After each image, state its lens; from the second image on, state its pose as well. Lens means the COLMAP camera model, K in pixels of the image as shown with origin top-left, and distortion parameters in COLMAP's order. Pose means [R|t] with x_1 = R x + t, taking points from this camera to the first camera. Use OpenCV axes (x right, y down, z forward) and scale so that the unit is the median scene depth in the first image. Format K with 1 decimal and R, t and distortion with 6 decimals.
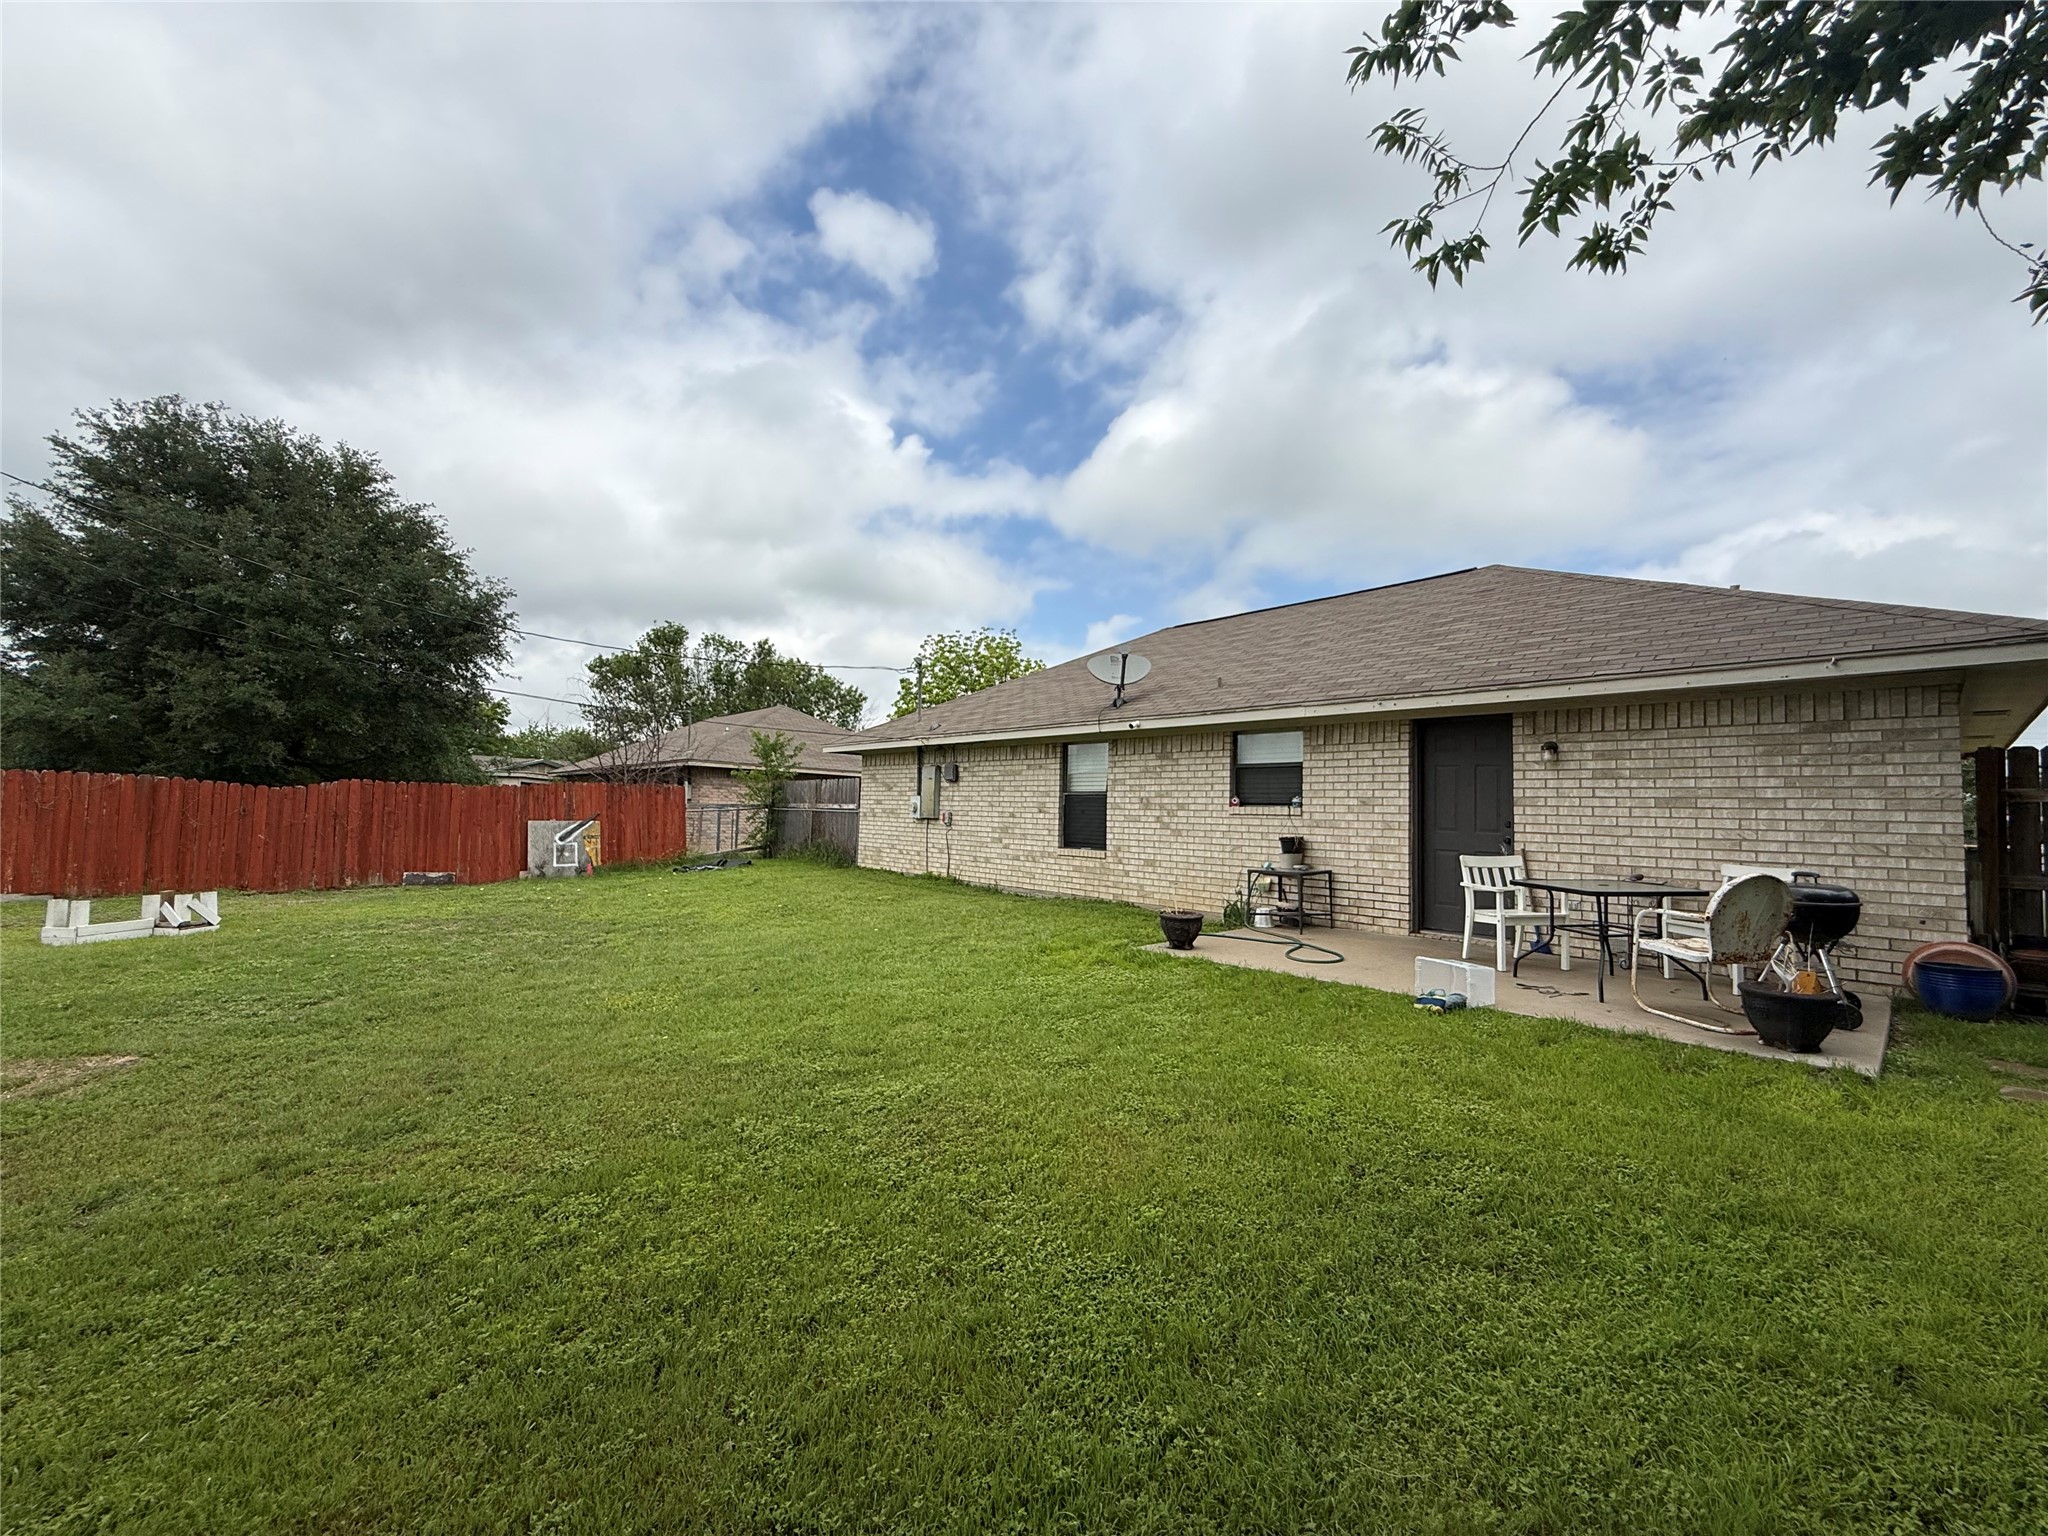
lens RADIAL K [[818.0, 0, 1022.8], [0, 818.0, 768.9], [0, 0, 1]] dist [-0.000411, 0.000024]
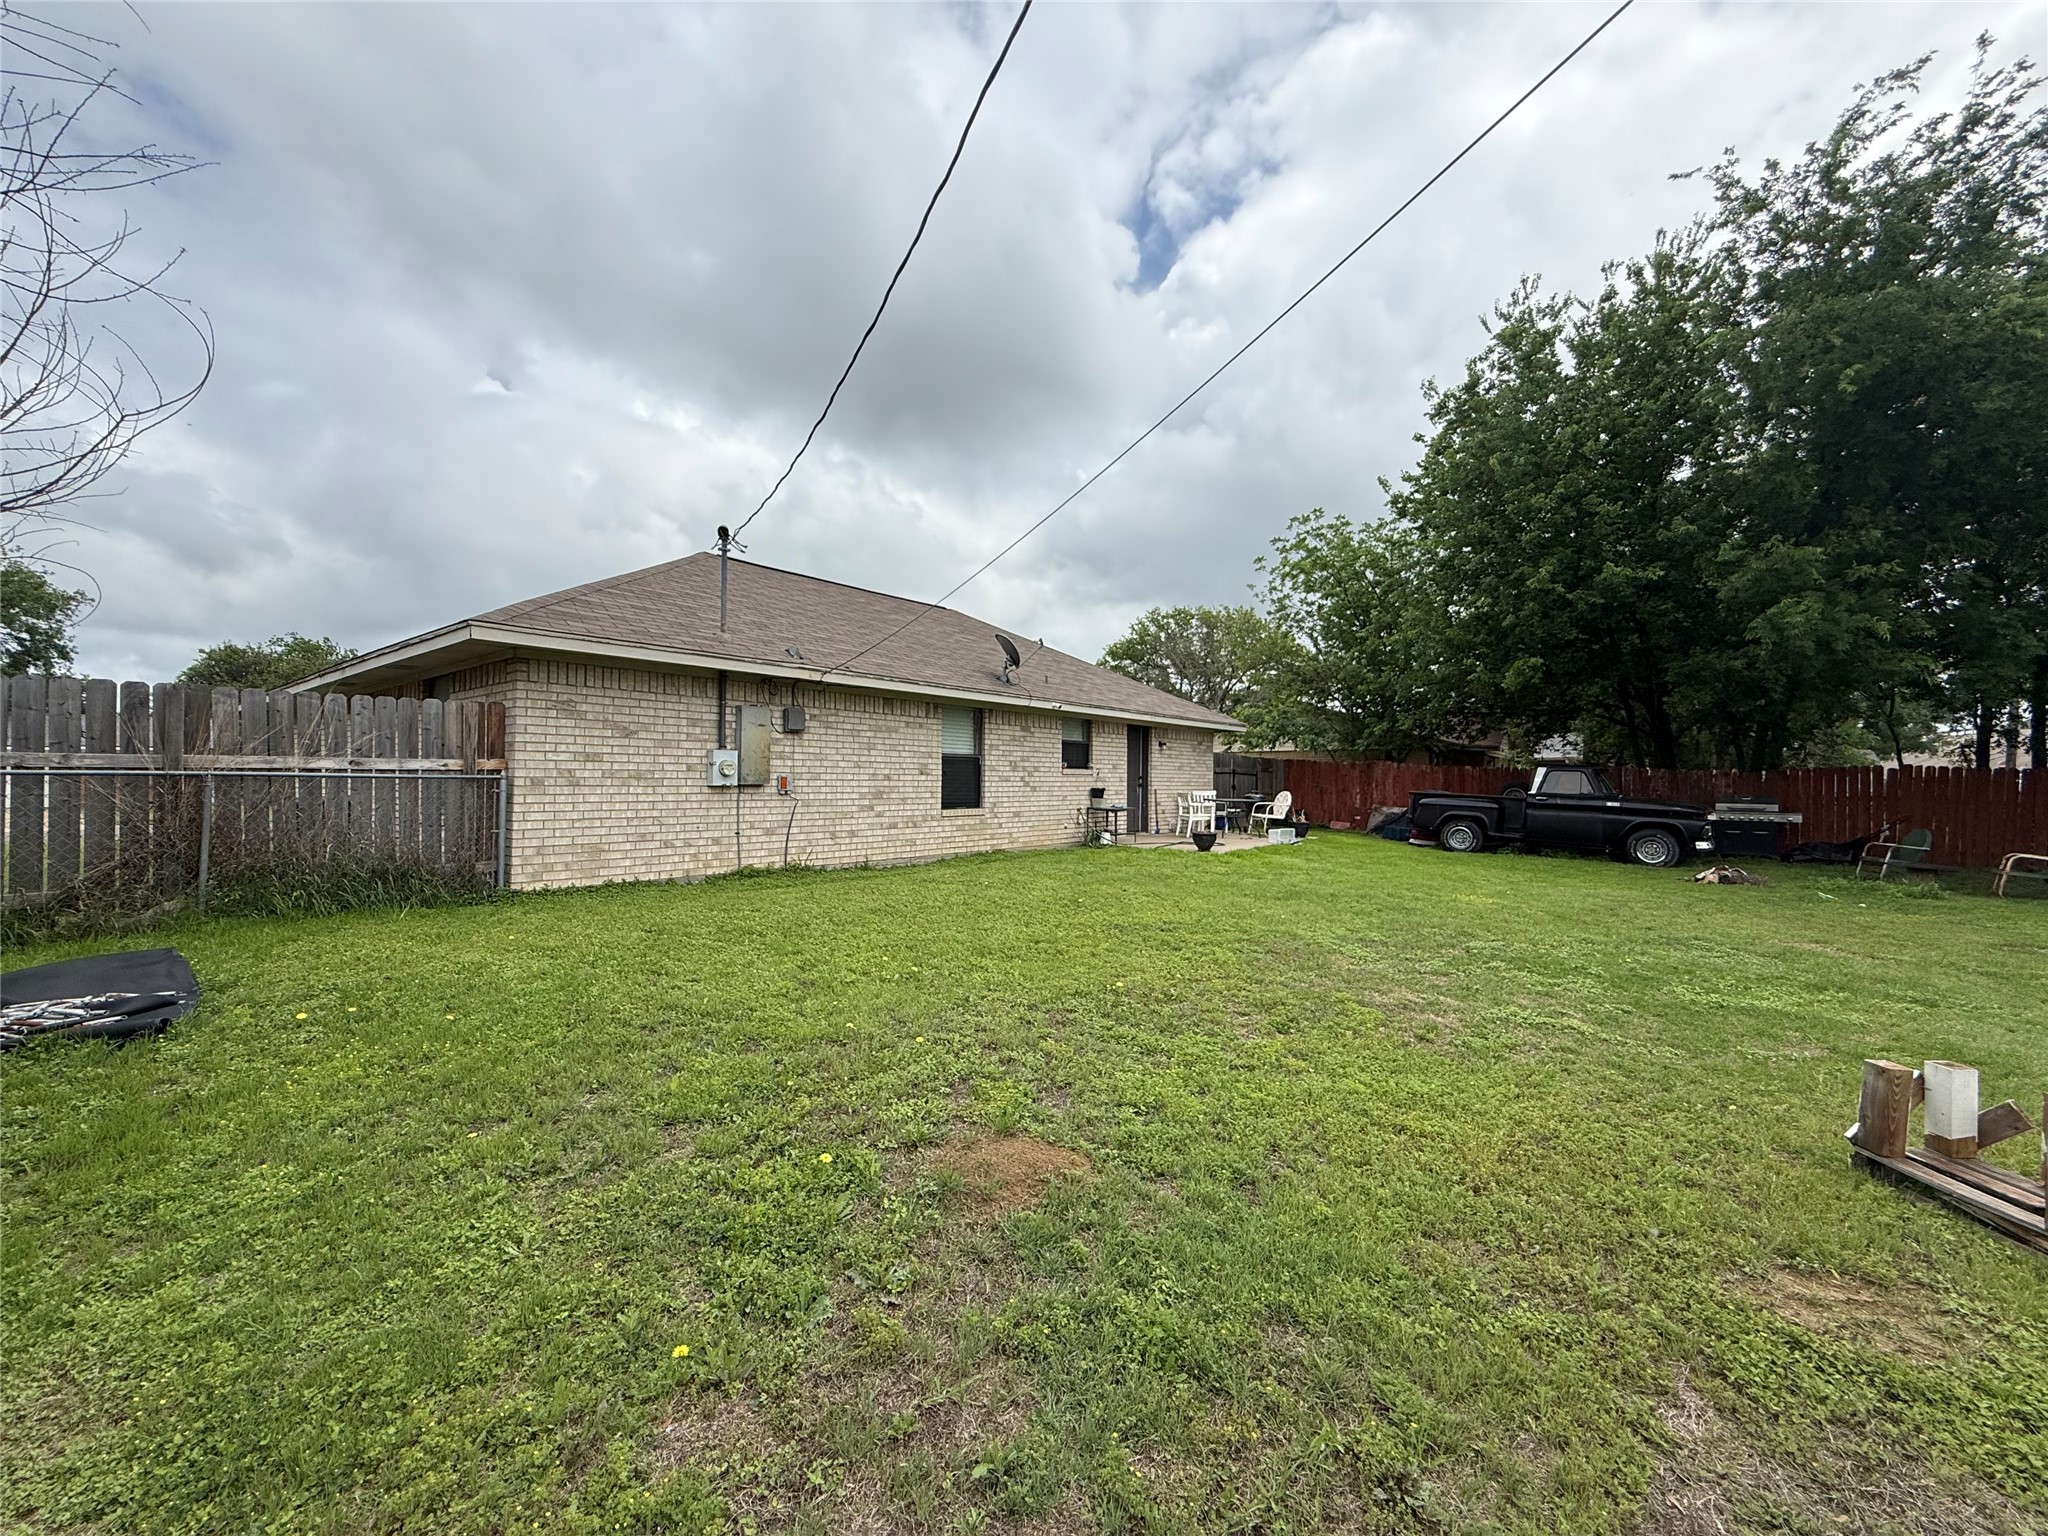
lens RADIAL K [[818.0, 0, 1022.4], [0, 818.0, 774.8], [0, 0, 1]] dist [-0.000411, 0.000024]
pose [[-0.147489, -0.000024, 0.989064, -0.891105], [-0.043374, 0.999038, -0.006444, 0.052380], [-0.988112, -0.043850, -0.147349, 0.980619]]
